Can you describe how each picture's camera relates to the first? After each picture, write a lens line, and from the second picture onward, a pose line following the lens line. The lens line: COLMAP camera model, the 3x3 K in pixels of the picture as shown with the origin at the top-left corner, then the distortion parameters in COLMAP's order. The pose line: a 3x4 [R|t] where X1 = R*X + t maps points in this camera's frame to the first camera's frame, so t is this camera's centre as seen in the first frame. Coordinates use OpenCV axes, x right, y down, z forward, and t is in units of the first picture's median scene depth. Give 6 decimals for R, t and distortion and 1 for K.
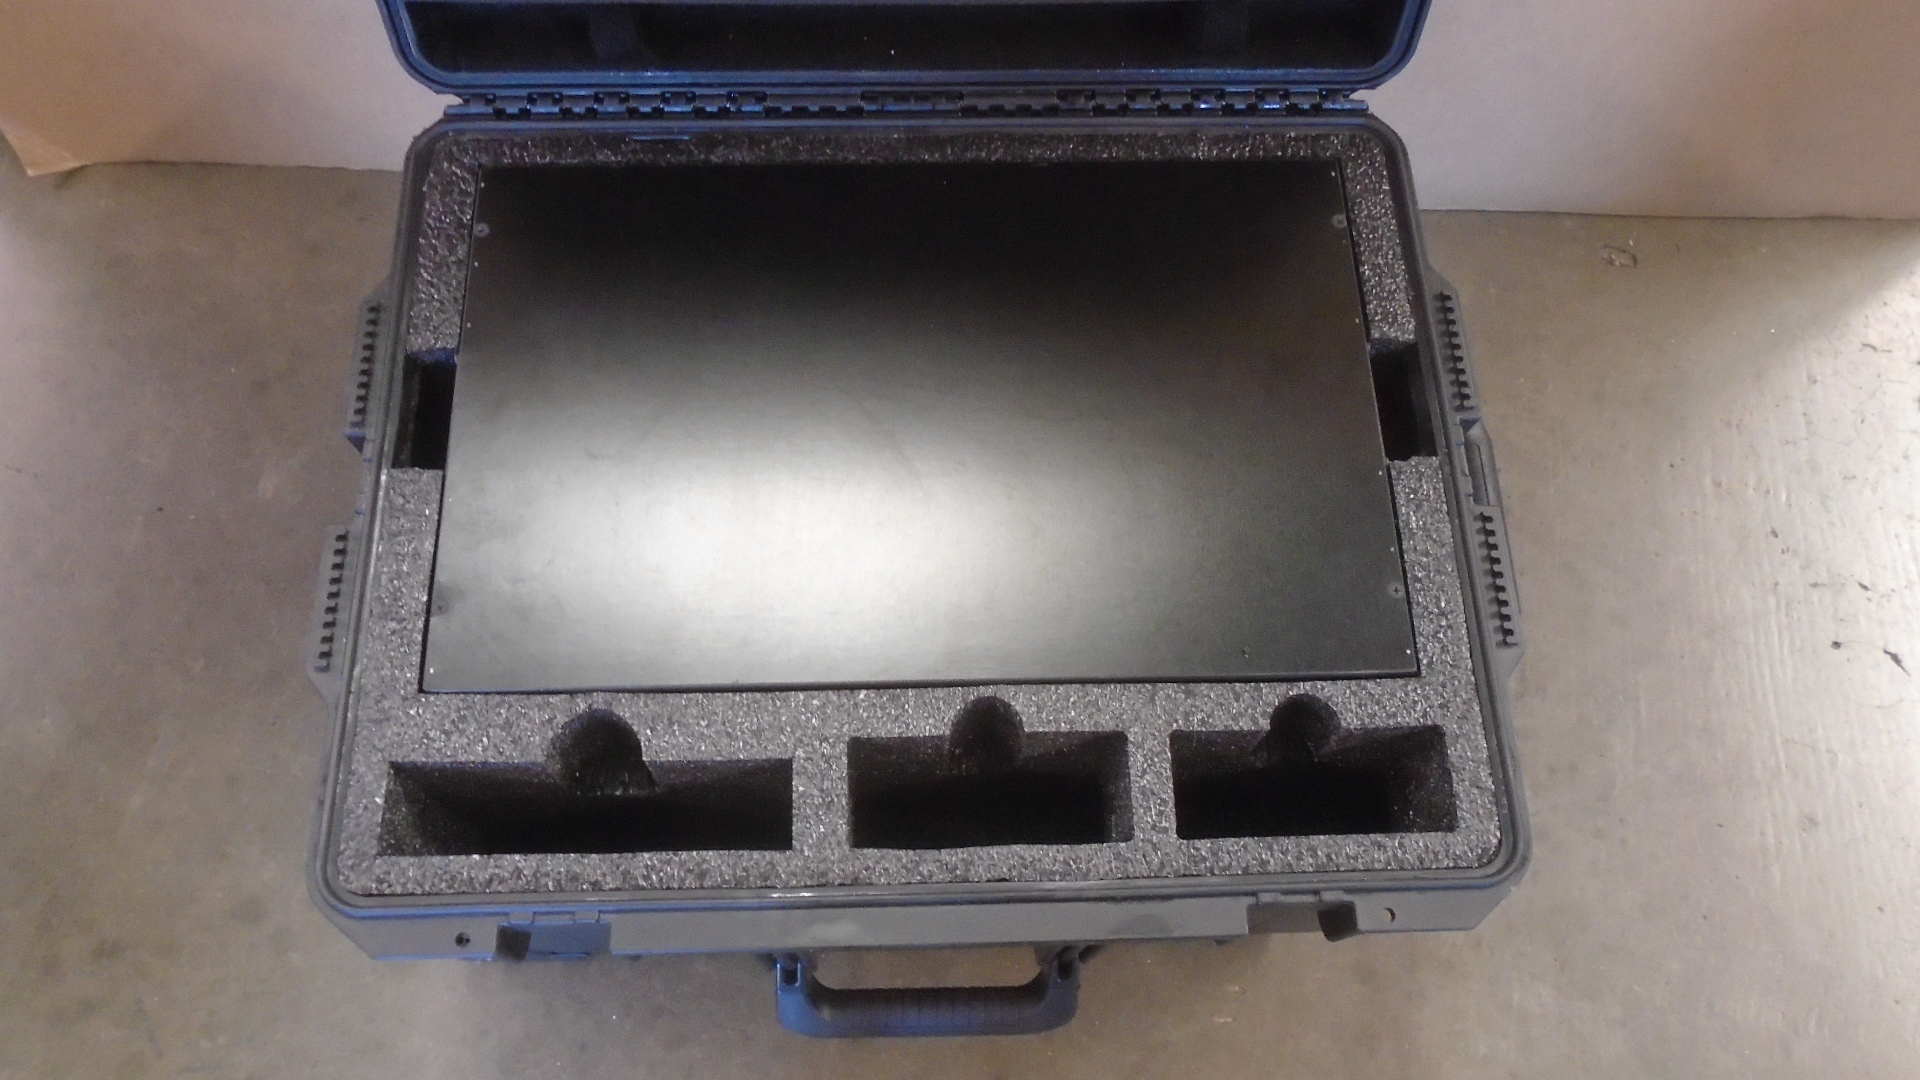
lens RADIAL K [[1468.1, 0, 955.1], [0, 1468.1, 540.3], [0, 0, 1]] dist [-0.019682, 0.013675]
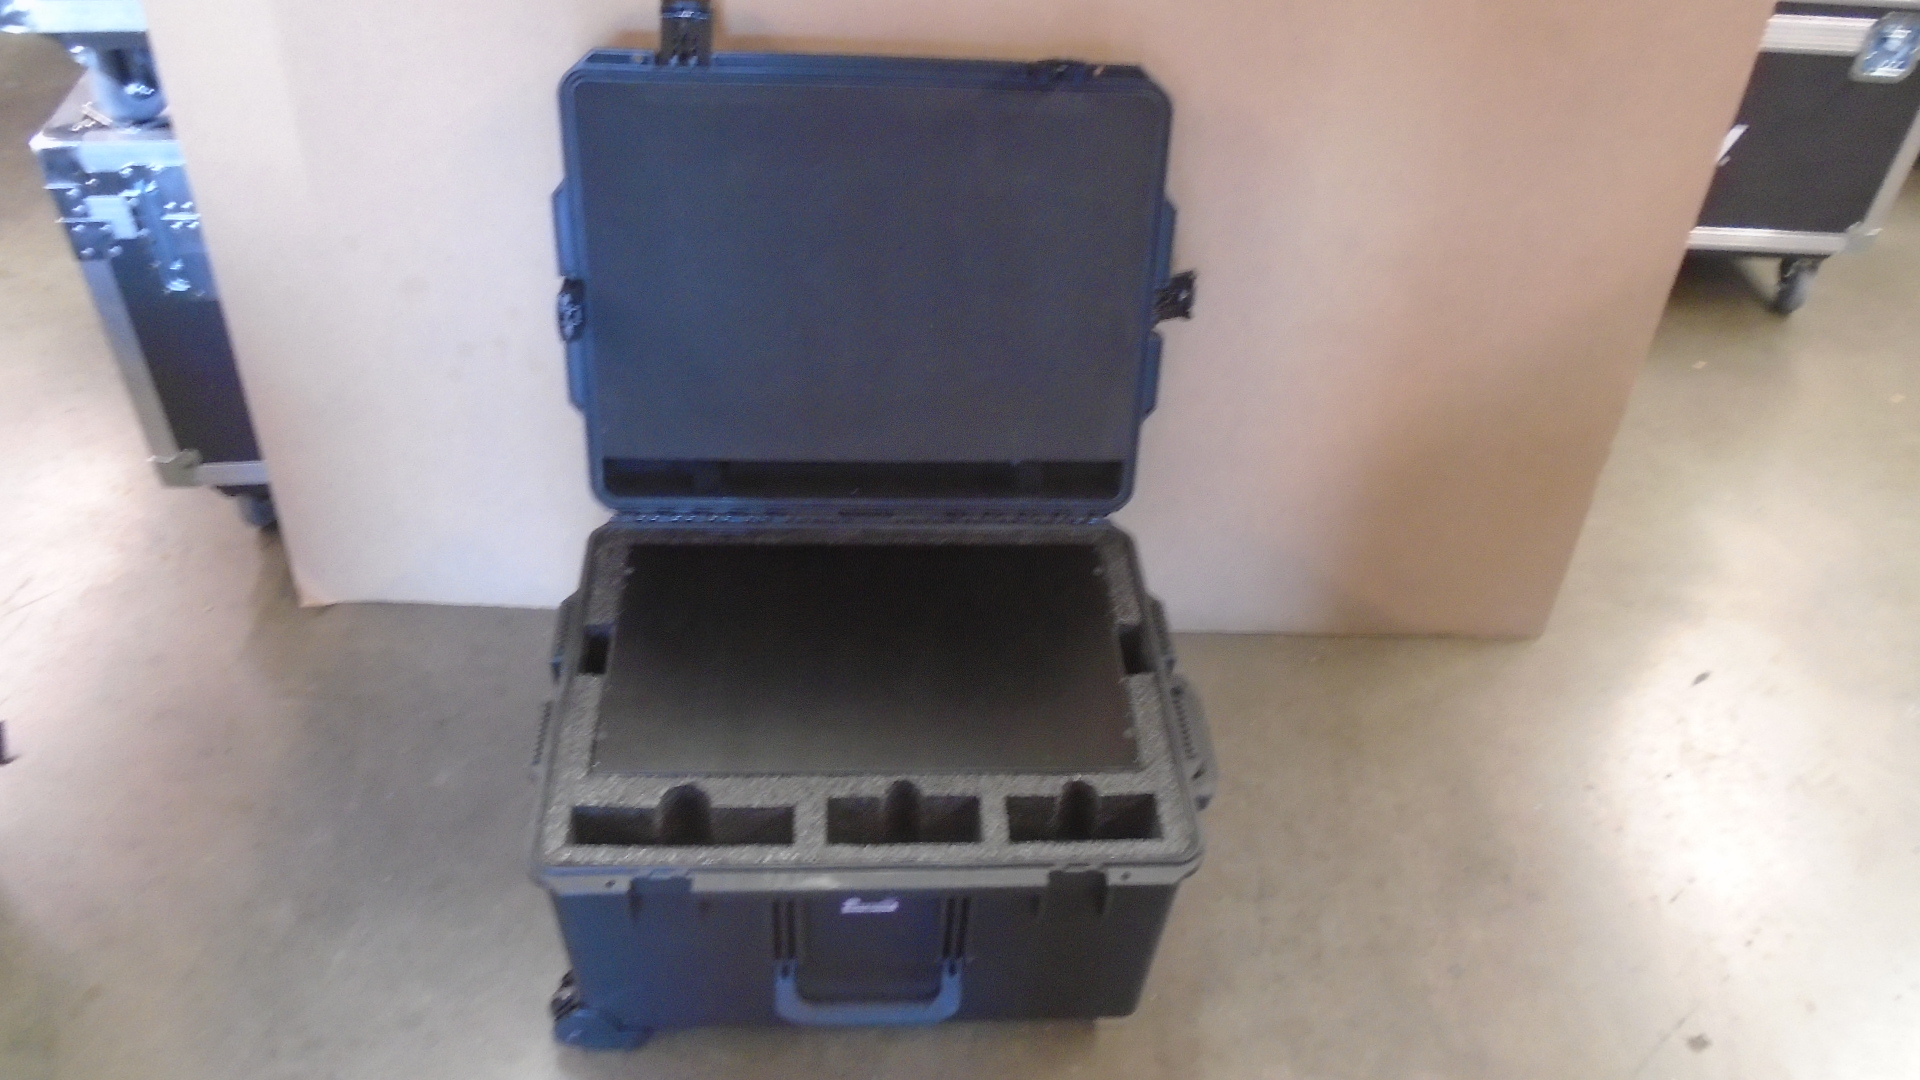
lens RADIAL K [[1468.1, 0, 963.2], [0, 1468.1, 534.9], [0, 0, 1]] dist [-0.019682, 0.013675]
pose [[0.999252, -0.000167, 0.038683, 0.022334], [0.017746, 0.890536, -0.454566, 0.563731], [-0.034373, 0.454913, 0.889873, -0.637780]]
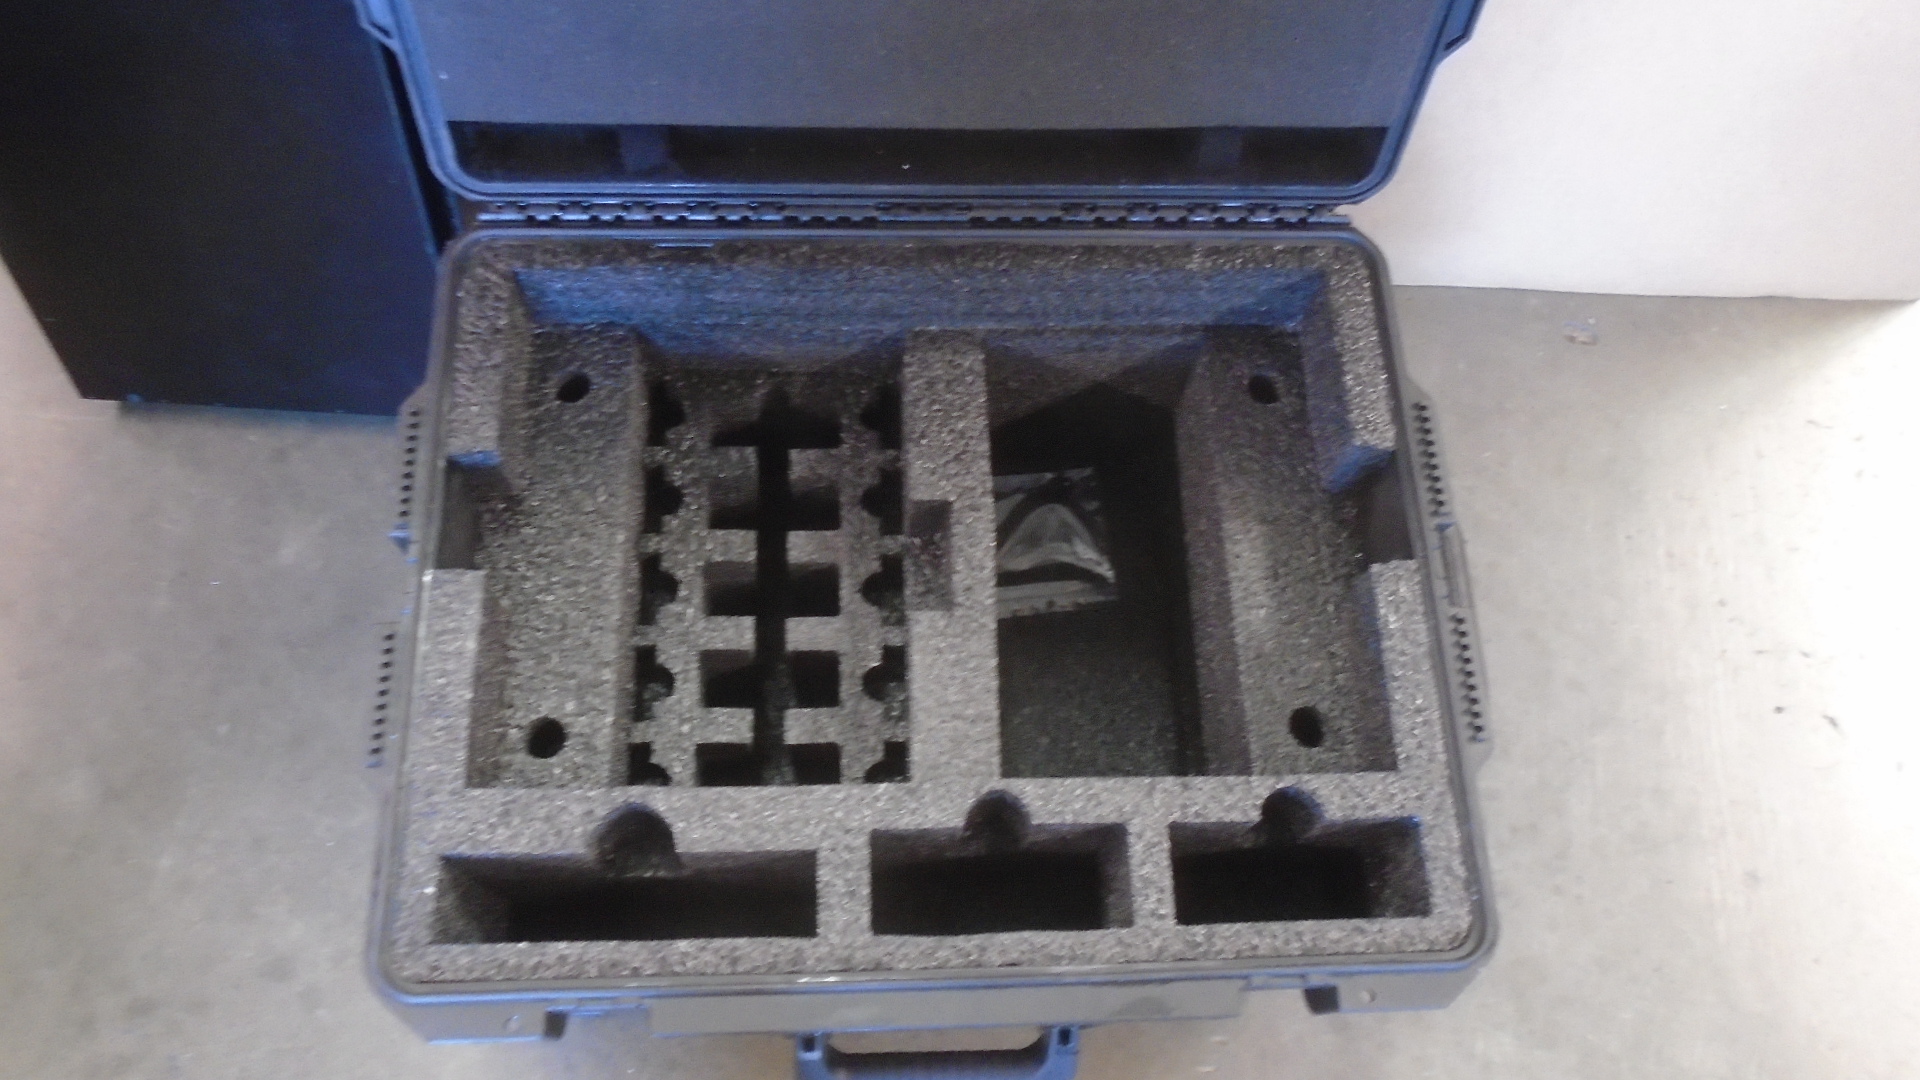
lens RADIAL K [[1468.1, 0, 958.5], [0, 1468.1, 539.6], [0, 0, 1]] dist [-0.019682, 0.013675]
pose [[0.999569, 0.005777, 0.028799, -0.033433], [-0.006006, 0.999951, 0.007875, -0.072218], [-0.028753, -0.008045, 0.999554, -0.060239]]
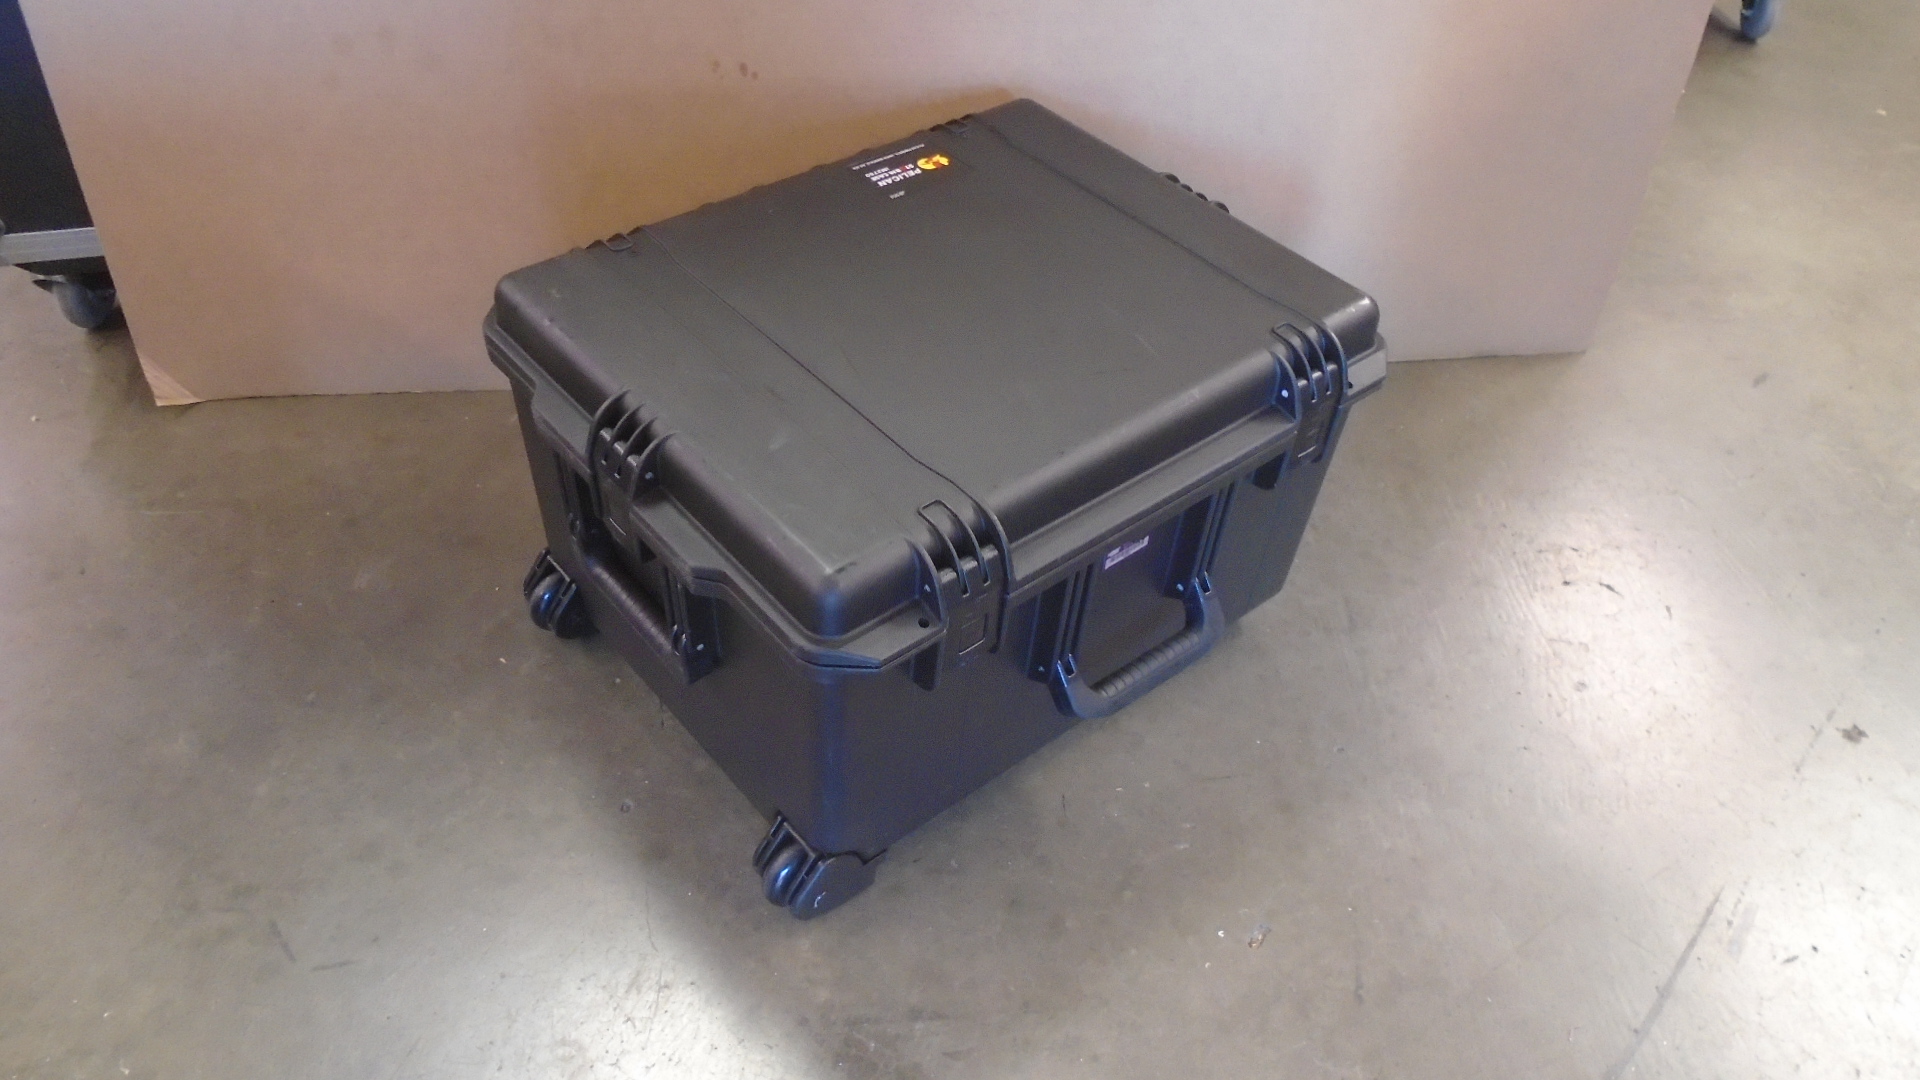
lens RADIAL K [[1468.1, 0, 962.7], [0, 1468.1, 537.1], [0, 0, 1]] dist [-0.019682, 0.013675]
pose [[0.986472, -0.083910, 0.140829, -0.173880], [0.134173, 0.906855, -0.399515, 0.631516], [-0.094188, 0.413006, 0.905845, -0.248325]]
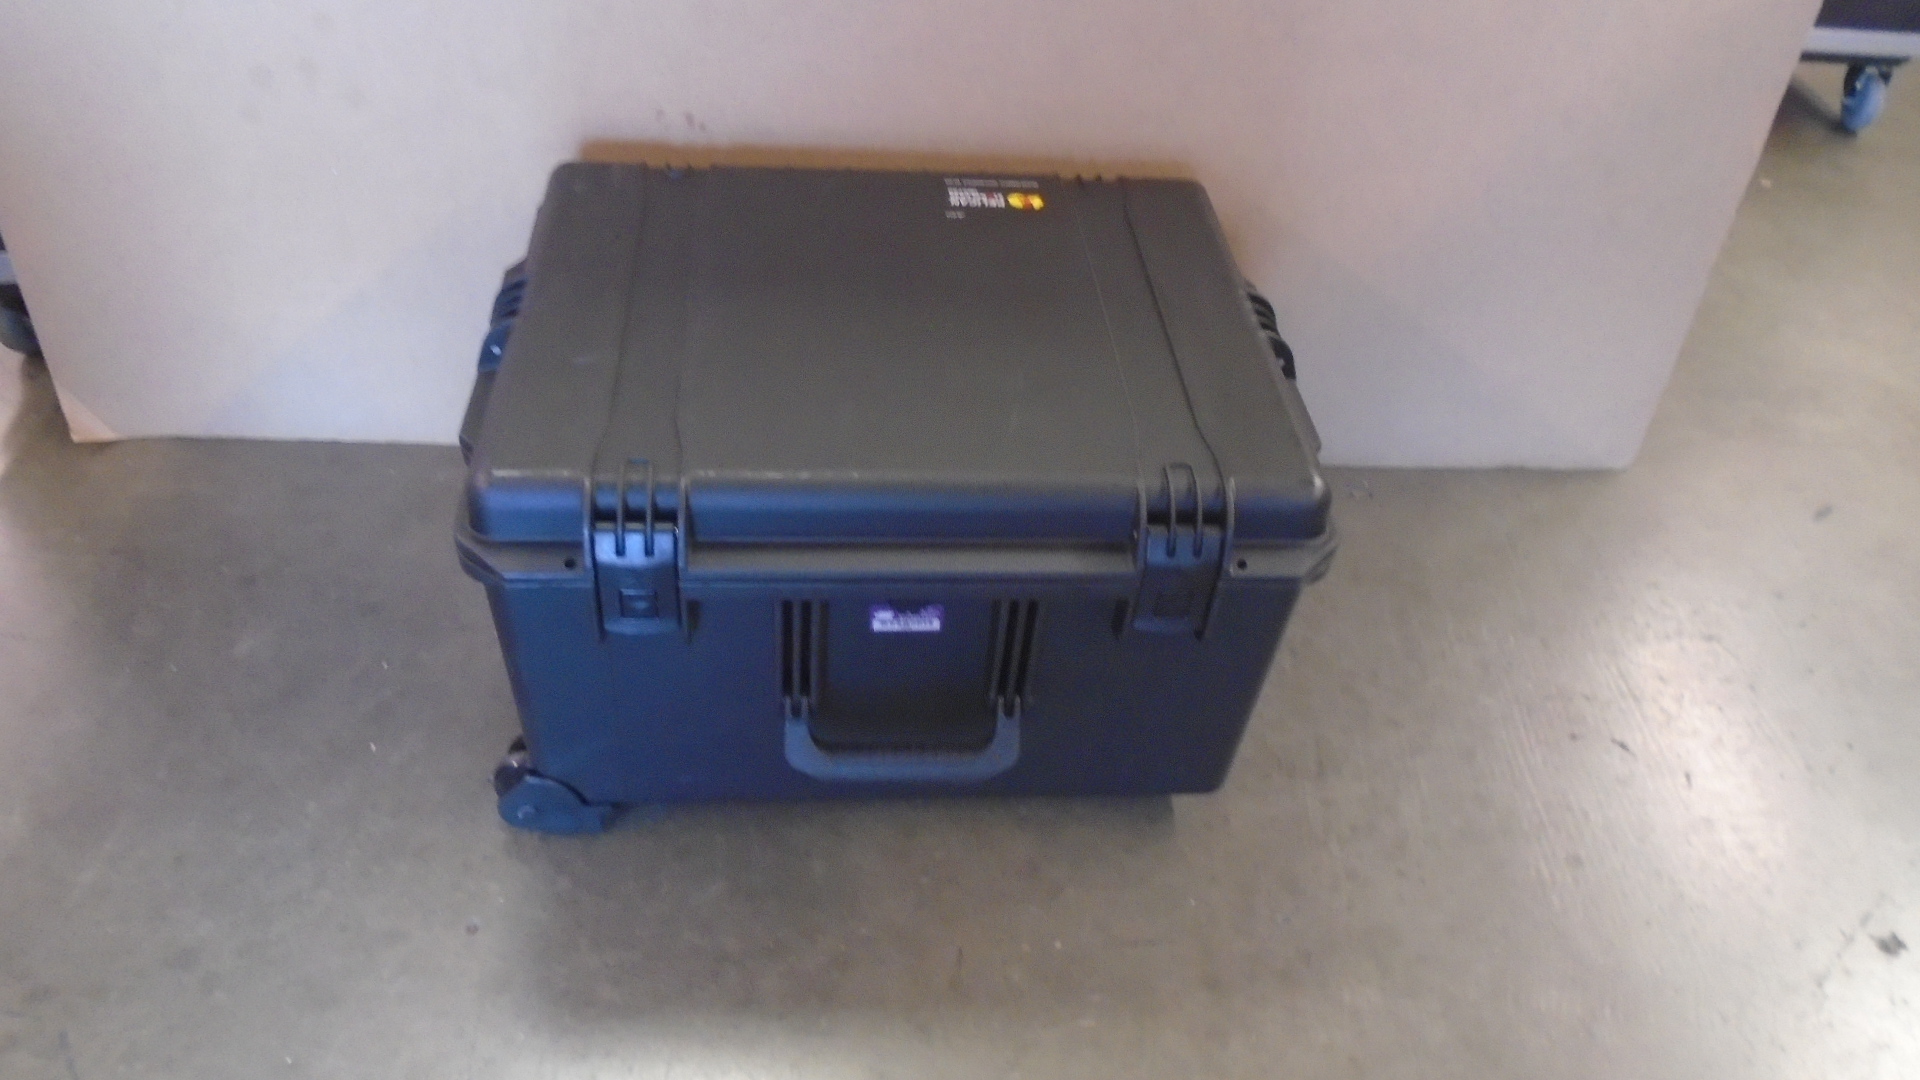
lens RADIAL K [[1468.1, 0, 960.7], [0, 1468.1, 540.6], [0, 0, 1]] dist [-0.019682, 0.013675]
pose [[0.996415, -0.016159, 0.083042, 0.003123], [0.050049, 0.903981, -0.424633, 0.519794], [-0.068207, 0.427267, 0.901549, -0.155733]]
